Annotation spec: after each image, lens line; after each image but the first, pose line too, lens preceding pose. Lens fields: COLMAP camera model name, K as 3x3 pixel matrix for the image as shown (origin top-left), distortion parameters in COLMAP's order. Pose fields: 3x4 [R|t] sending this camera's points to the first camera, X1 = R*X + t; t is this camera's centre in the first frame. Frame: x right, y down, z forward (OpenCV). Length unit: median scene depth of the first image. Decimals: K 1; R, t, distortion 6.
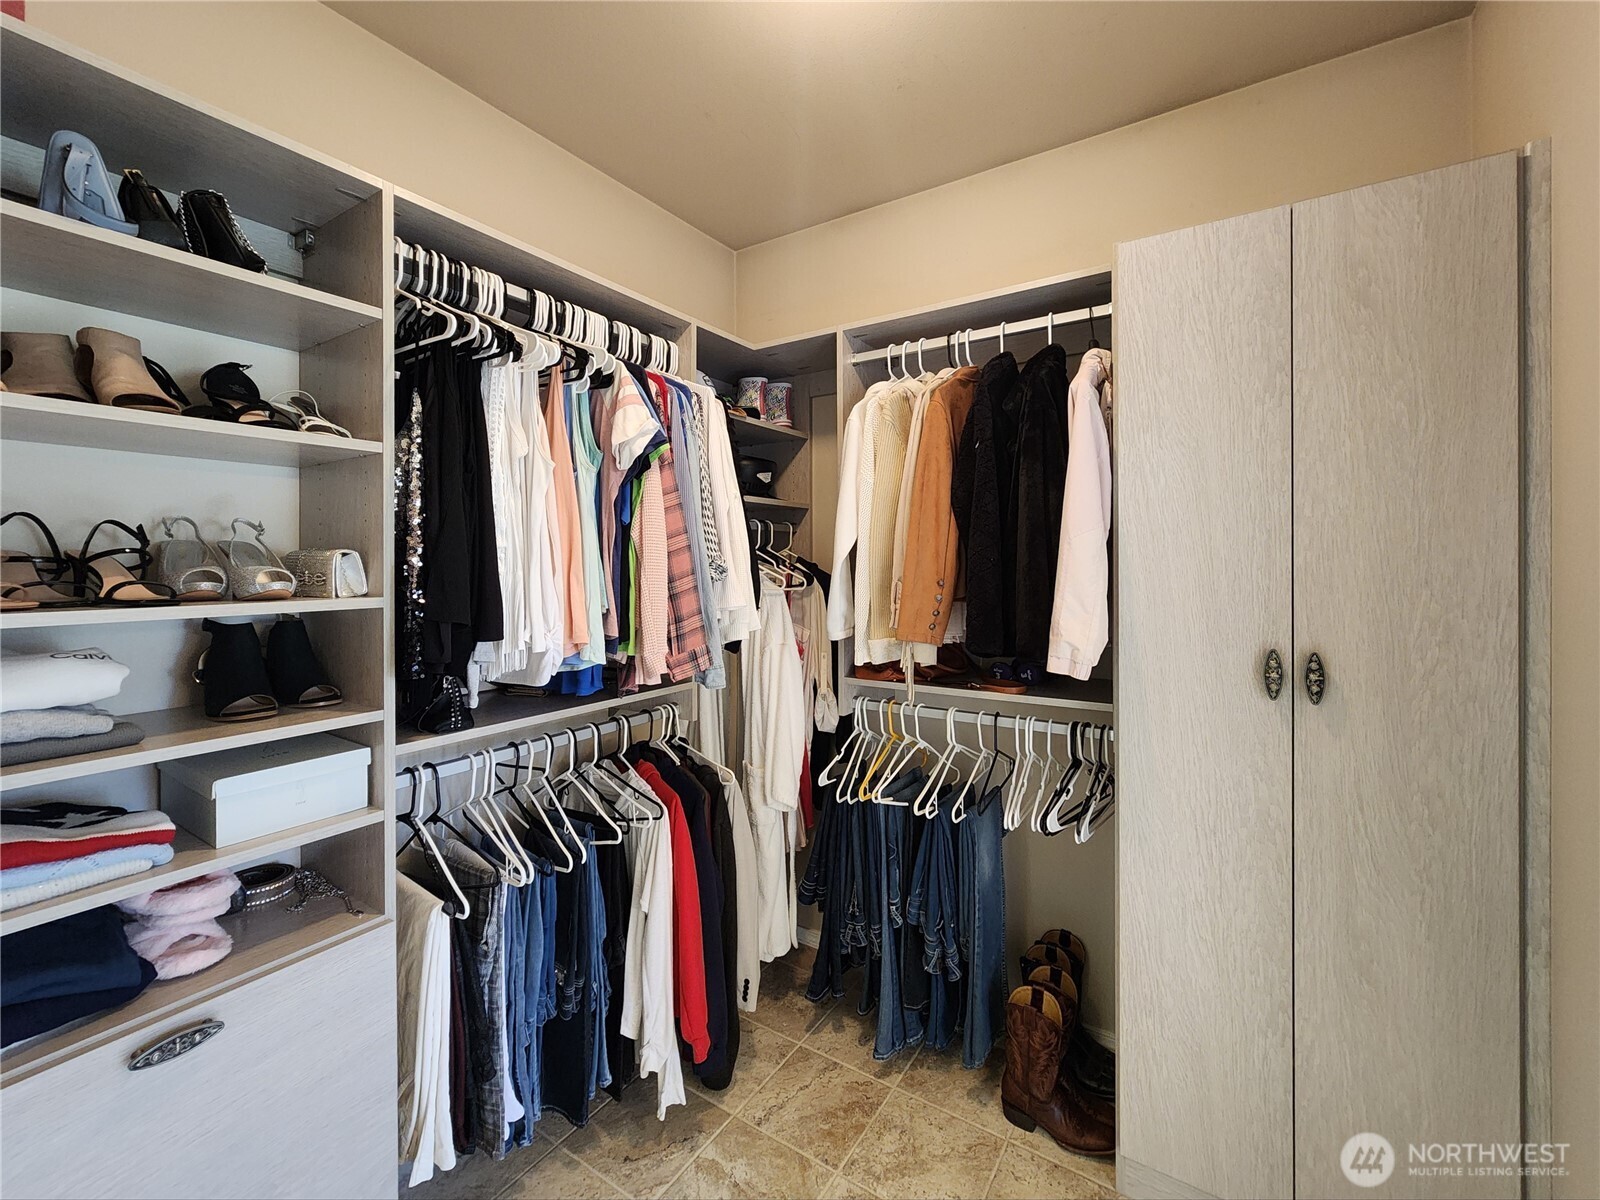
lens RADIAL K [[660.0, 0, 792.7], [0, 660.0, 557.8], [0, 0, 1]] dist [-0.002699, -0.000300]
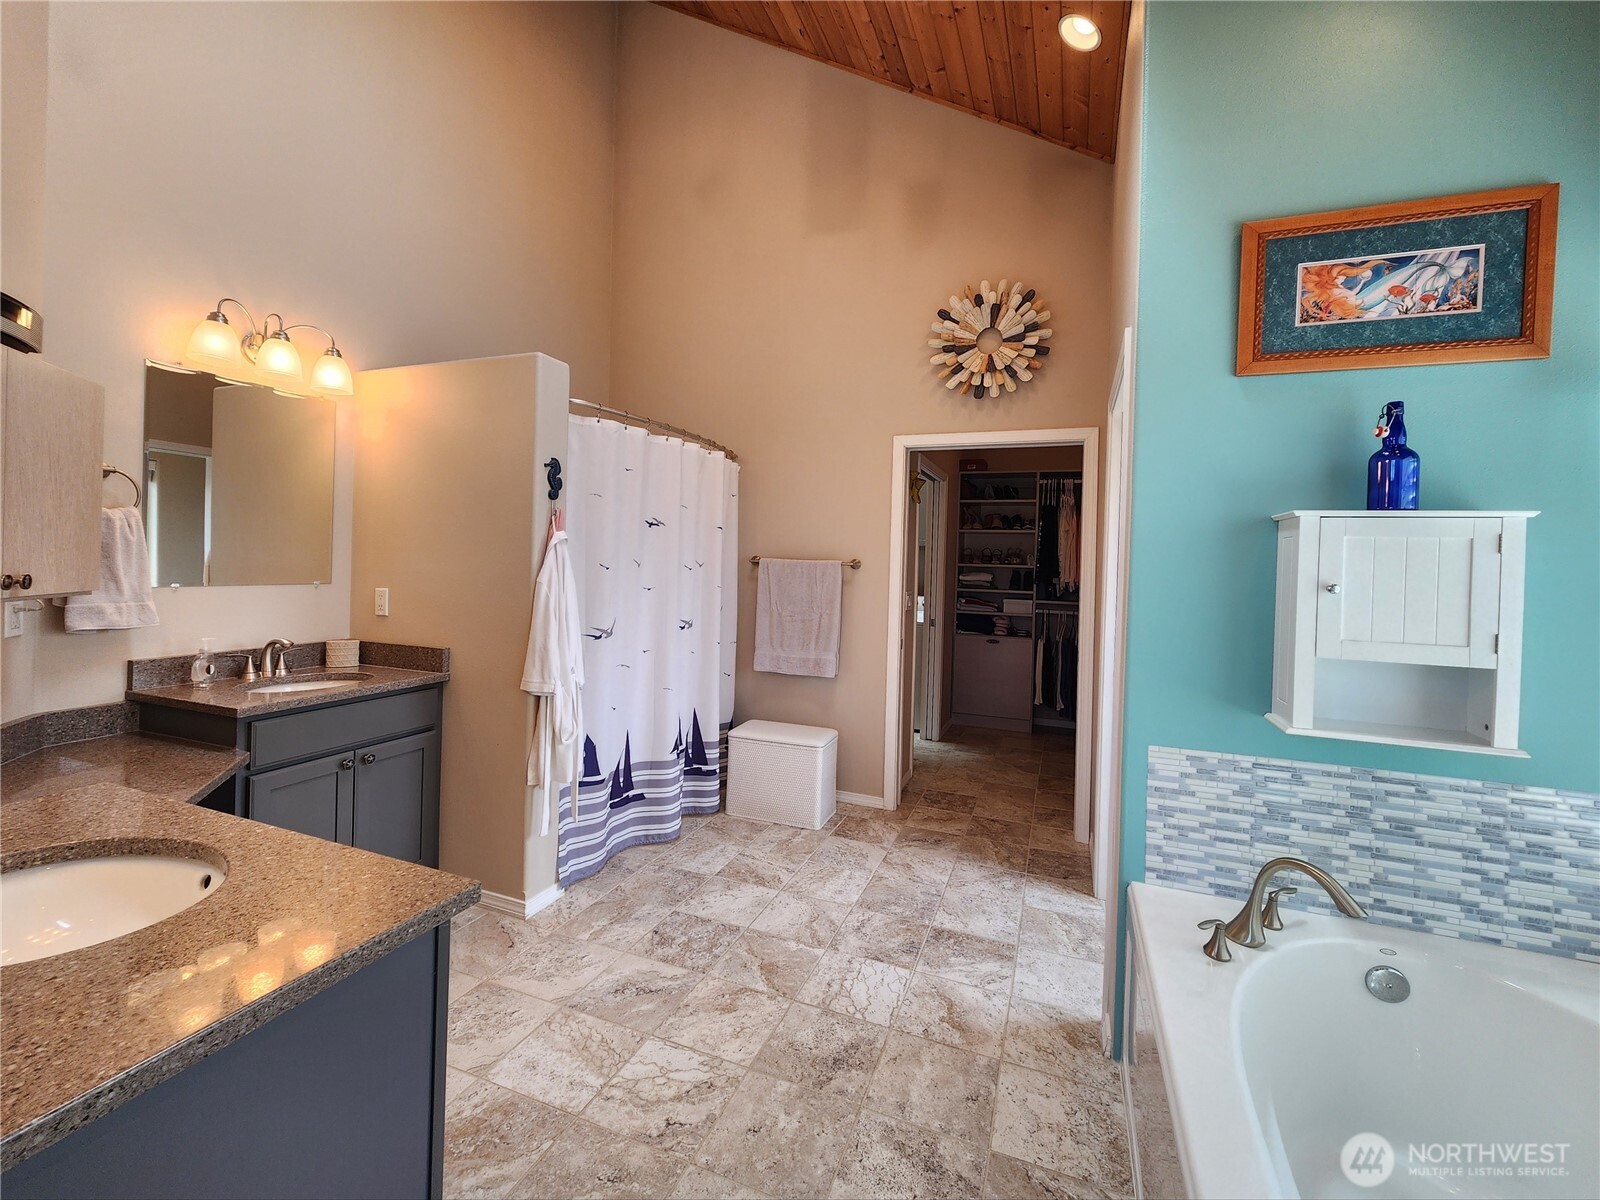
lens RADIAL K [[696.2, 0, 772.5], [0, 696.2, 579.4], [0, 0, 1]] dist [0.003834, 0.000320]
pose [[0.174092, 0.036639, -0.984047, 2.876304], [-0.027428, 0.999100, 0.032347, 0.039798], [0.984347, 0.021359, 0.174941, -1.200905]]
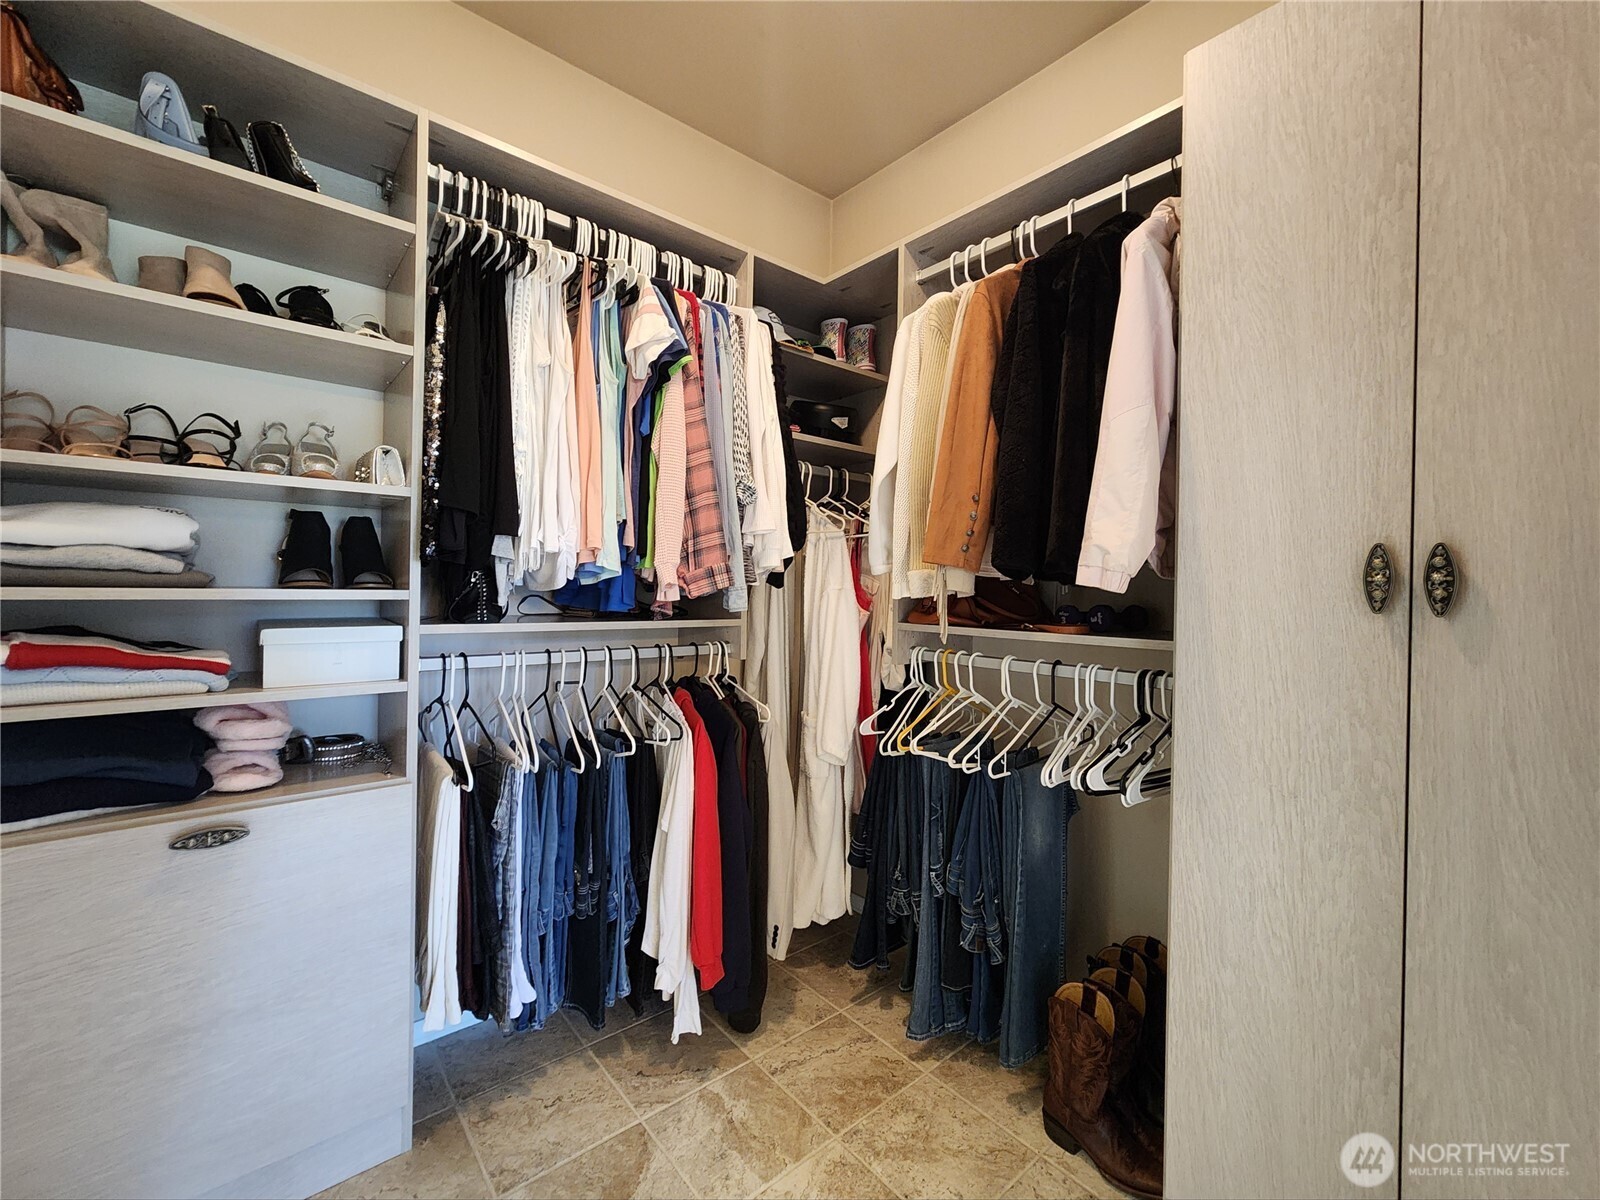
lens RADIAL K [[657.5, 0, 801.4], [0, 657.5, 581.5], [0, 0, 1]] dist [-0.002636, -0.000191]
pose [[0.961102, 0.028146, -0.274755, 0.248728], [-0.028828, 0.999583, 0.001557, 0.156619], [0.274685, 0.006424, 0.961513, 0.099404]]
